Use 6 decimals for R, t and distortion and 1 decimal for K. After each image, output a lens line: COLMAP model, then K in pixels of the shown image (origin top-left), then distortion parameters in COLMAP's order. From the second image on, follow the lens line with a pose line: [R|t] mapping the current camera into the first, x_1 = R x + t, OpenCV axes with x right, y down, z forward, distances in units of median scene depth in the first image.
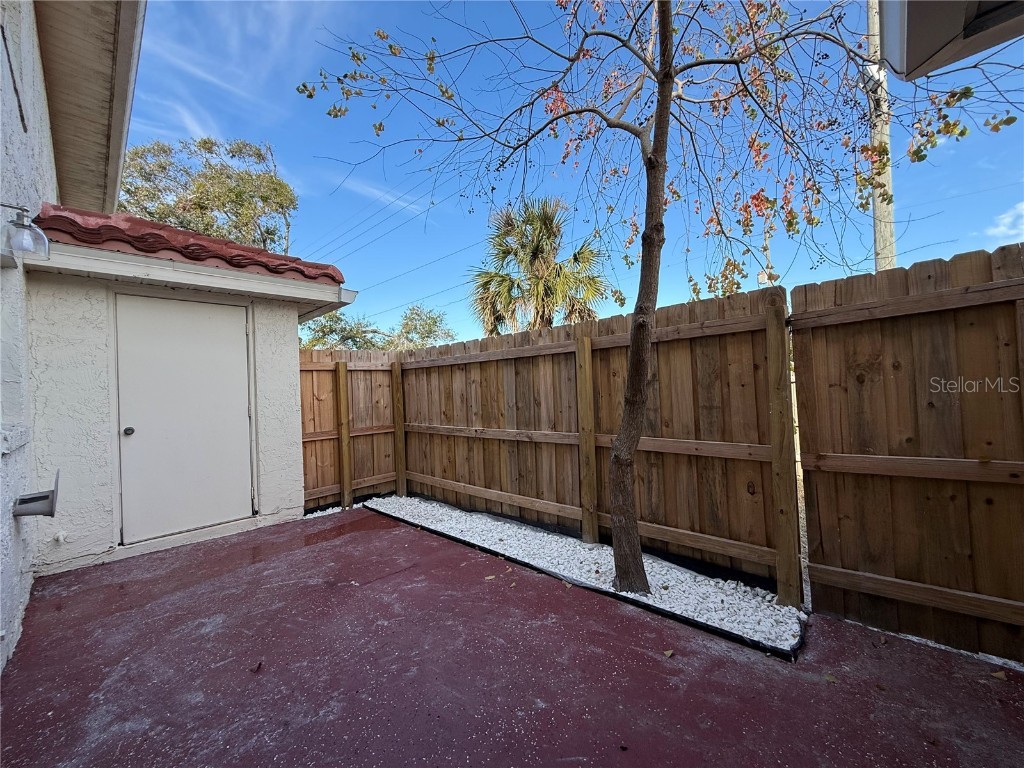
lens RADIAL K [[407.3, 0, 508.9], [0, 407.3, 384.2], [0, 0, 1]] dist [0.000219, 0.000537]
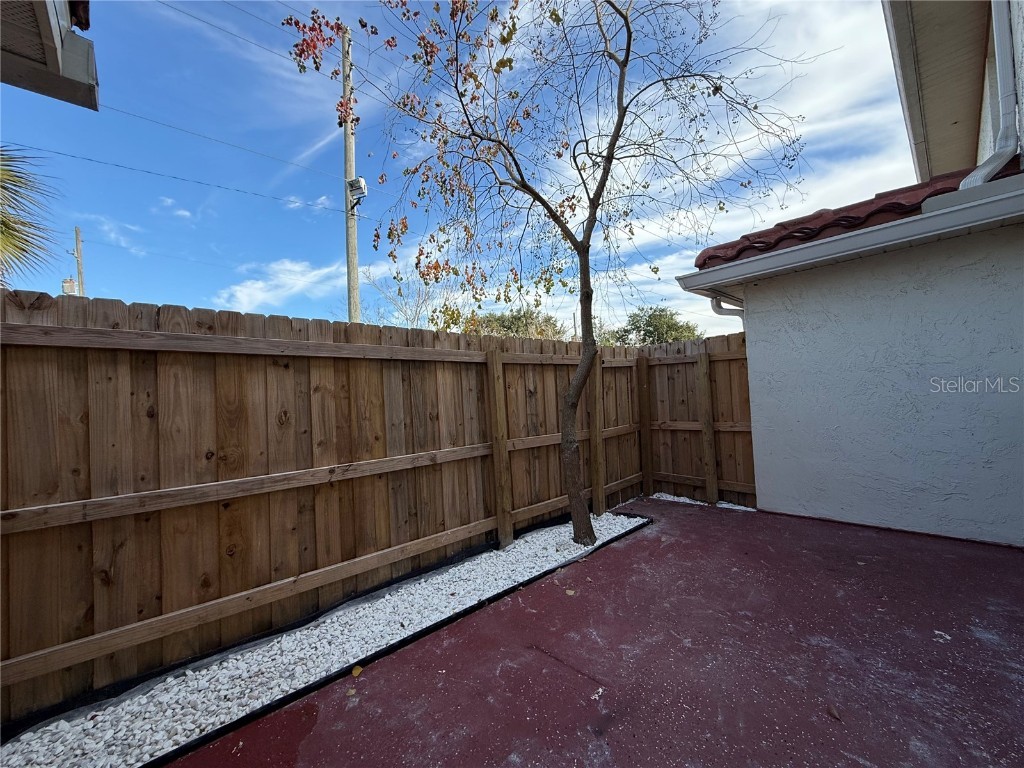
lens RADIAL K [[407.3, 0, 508.7], [0, 407.3, 383.8], [0, 0, 1]] dist [0.000219, 0.000537]
pose [[0.064854, 0.066695, 0.995663, -0.837514], [0.030307, 0.997172, -0.068770, 0.043832], [-0.997434, 0.034636, 0.062649, 0.869940]]
